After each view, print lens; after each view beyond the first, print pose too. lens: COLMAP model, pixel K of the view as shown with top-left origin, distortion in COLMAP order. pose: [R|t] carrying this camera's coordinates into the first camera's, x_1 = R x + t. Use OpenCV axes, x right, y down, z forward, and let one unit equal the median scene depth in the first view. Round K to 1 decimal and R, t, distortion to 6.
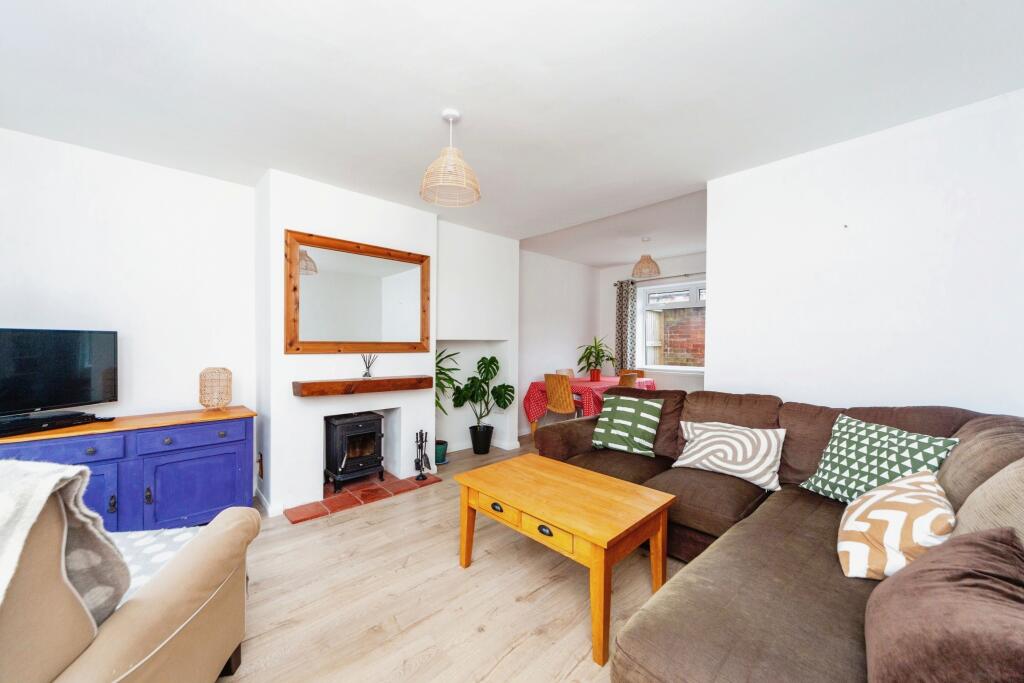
lens RADIAL K [[372.3, 0, 512.0], [0, 372.3, 341.5], [0, 0, 1]] dist [0.000474, 0.000001]
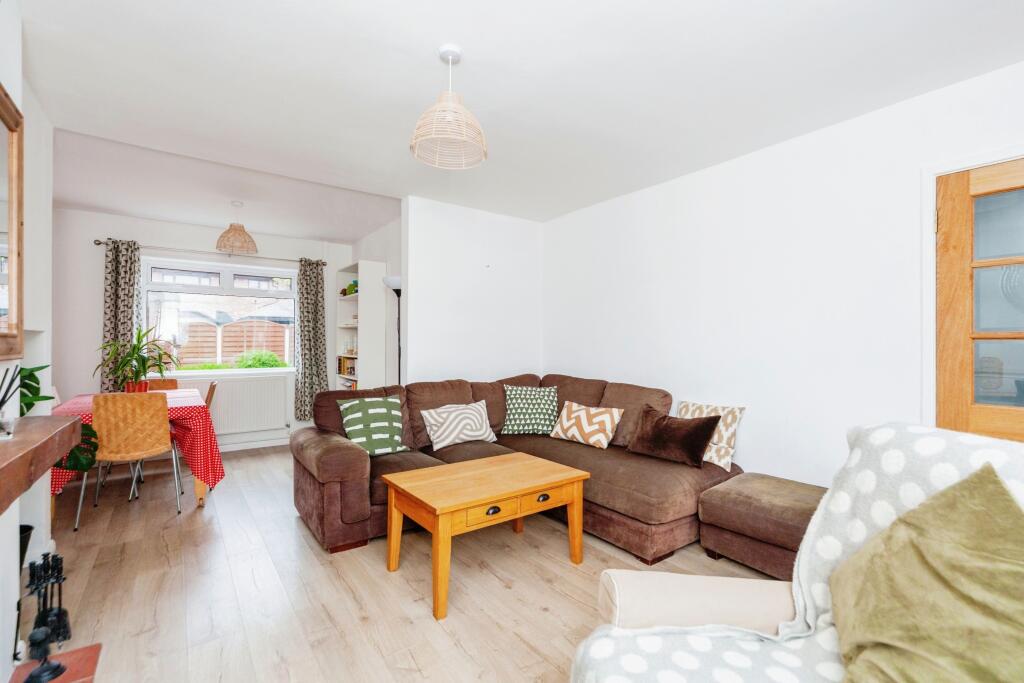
lens RADIAL K [[456.2, 0, 512.0], [0, 456.2, 341.5], [0, 0, 1]] dist [-0.001918, -0.000079]
pose [[0.123080, 0.005839, 0.992380, -0.952587], [-0.004713, 0.999975, -0.005299, 0.018854], [-0.992386, -0.004025, 0.123104, 0.651988]]
